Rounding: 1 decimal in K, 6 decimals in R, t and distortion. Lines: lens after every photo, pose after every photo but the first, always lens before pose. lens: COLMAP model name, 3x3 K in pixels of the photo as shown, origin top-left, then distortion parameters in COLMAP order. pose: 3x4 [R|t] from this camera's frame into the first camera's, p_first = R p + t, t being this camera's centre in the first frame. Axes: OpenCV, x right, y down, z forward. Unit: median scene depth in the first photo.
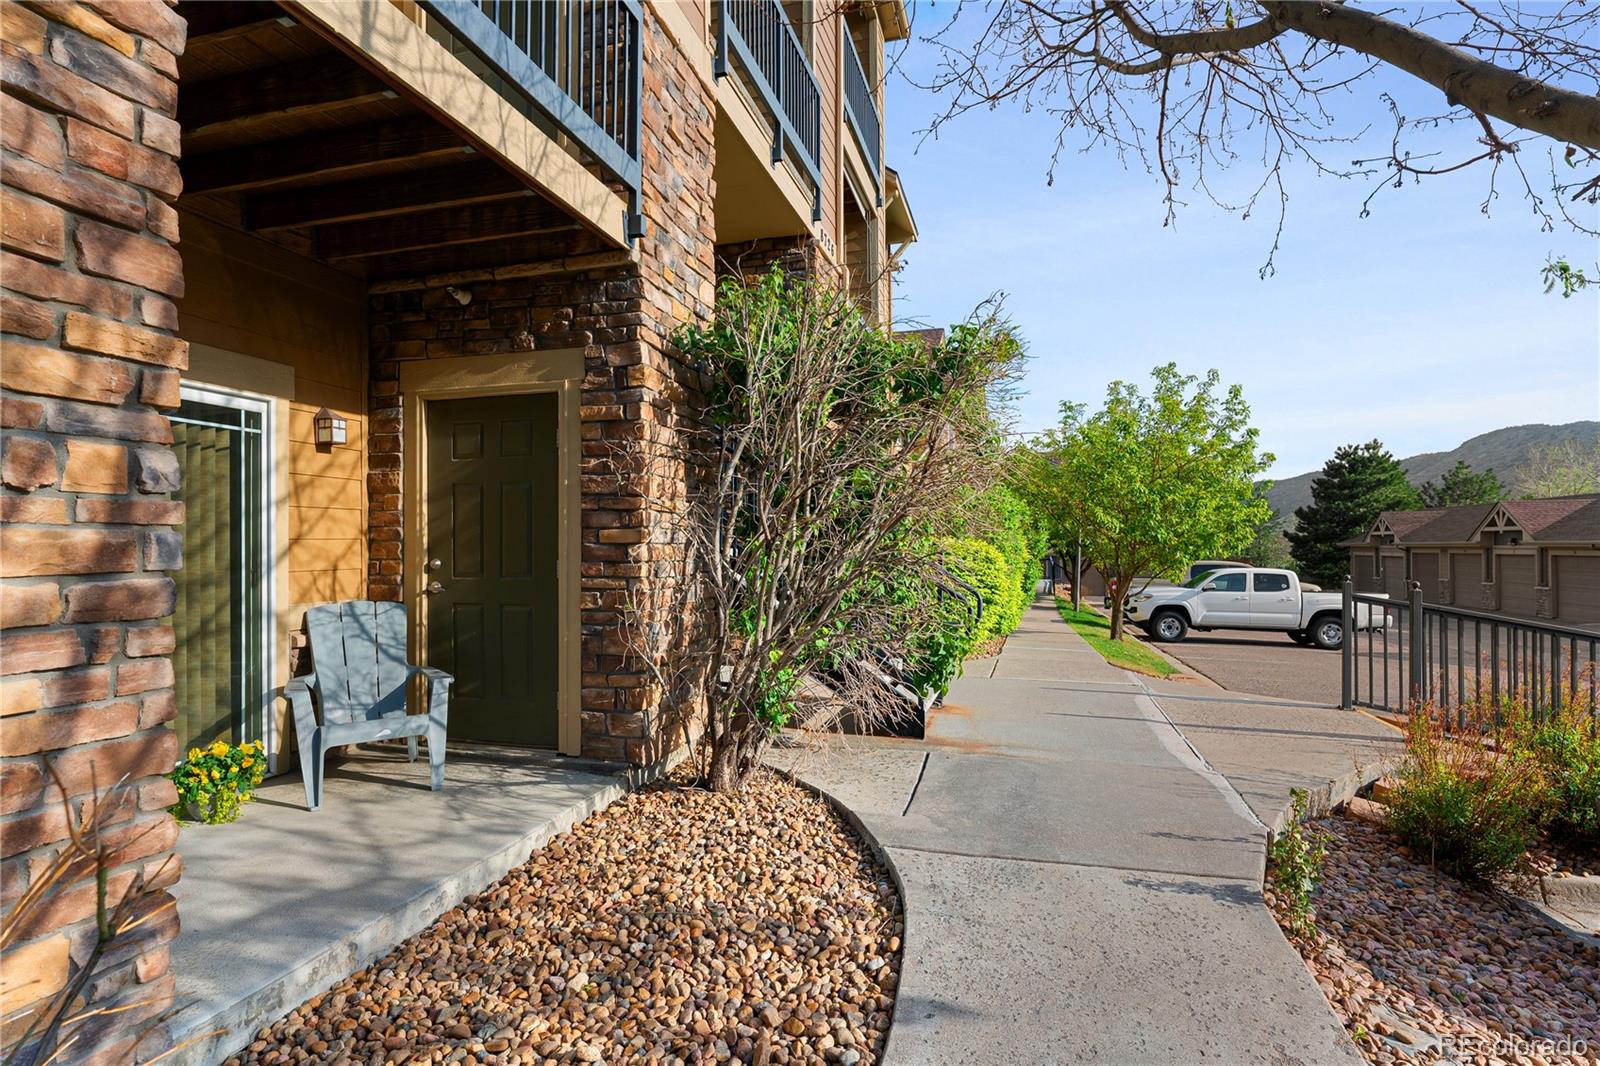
lens RADIAL K [[774.5, 0, 799.8], [0, 774.5, 540.6], [0, 0, 1]] dist [0.001195, 0.000657]
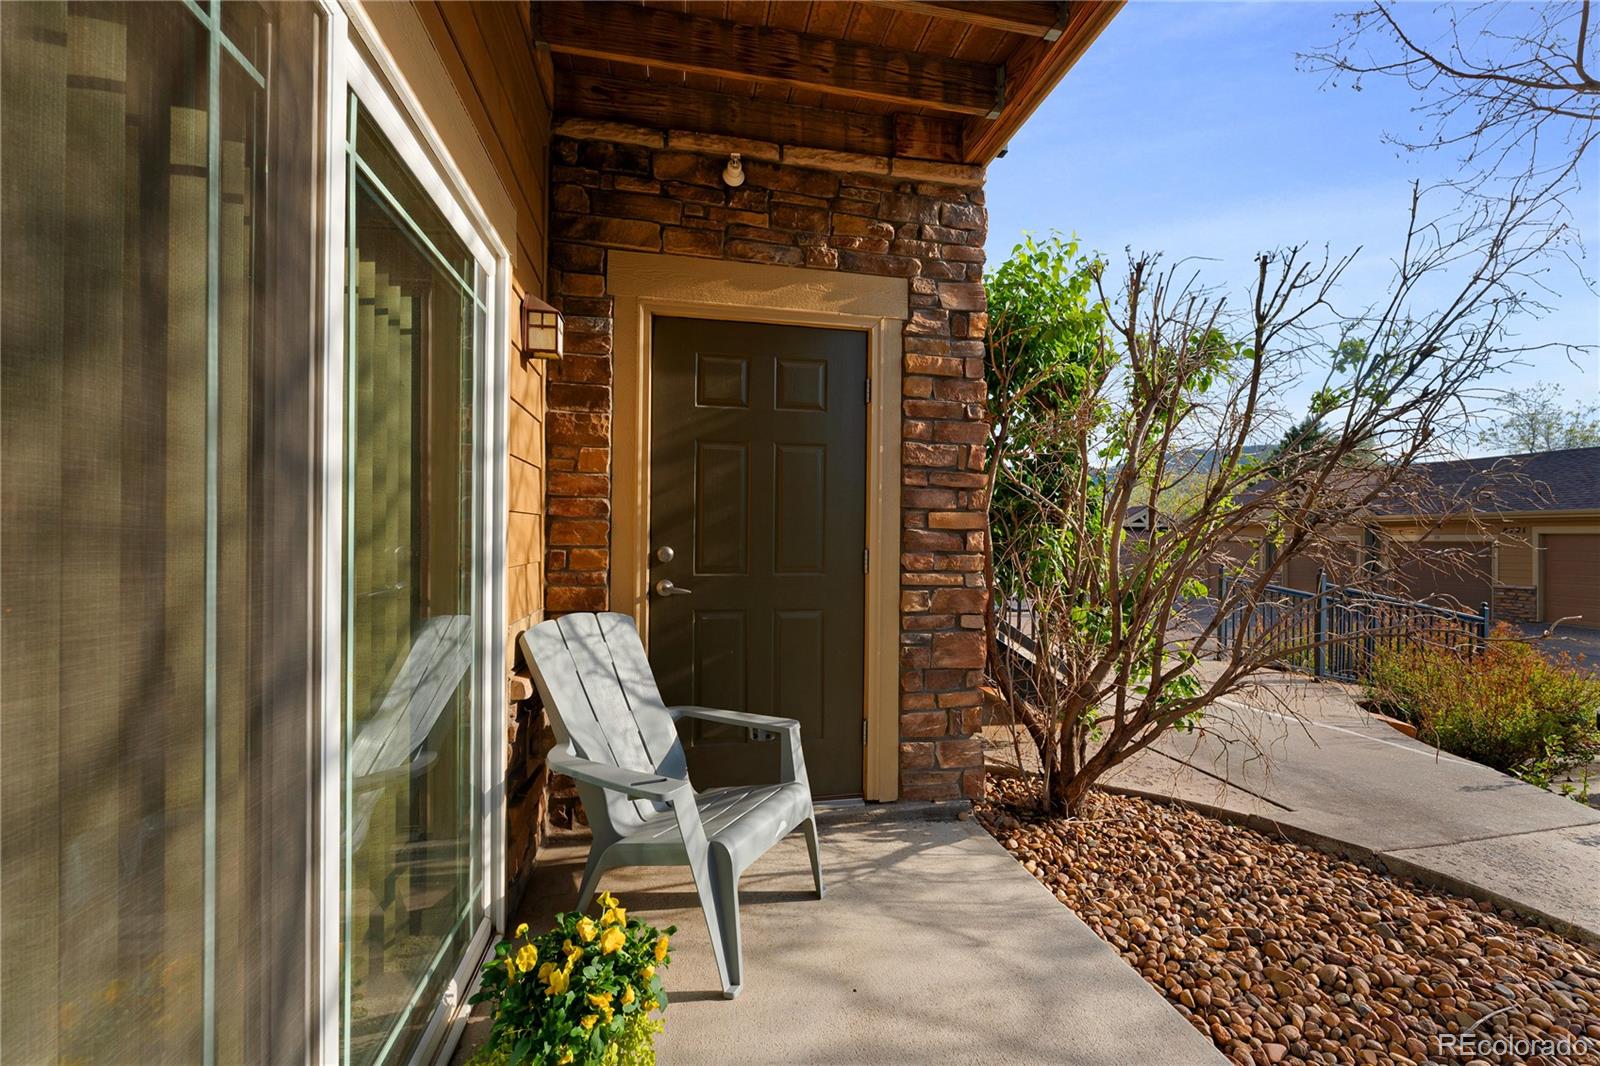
lens RADIAL K [[637.6, 0, 800.9], [0, 637.6, 533.5], [0, 0, 1]] dist [0.000554, -0.000264]
pose [[0.886395, 0.015173, 0.462681, -0.673431], [-0.017715, 0.999842, 0.001151, 0.009613], [-0.462590, -0.009217, 0.886524, 0.477744]]
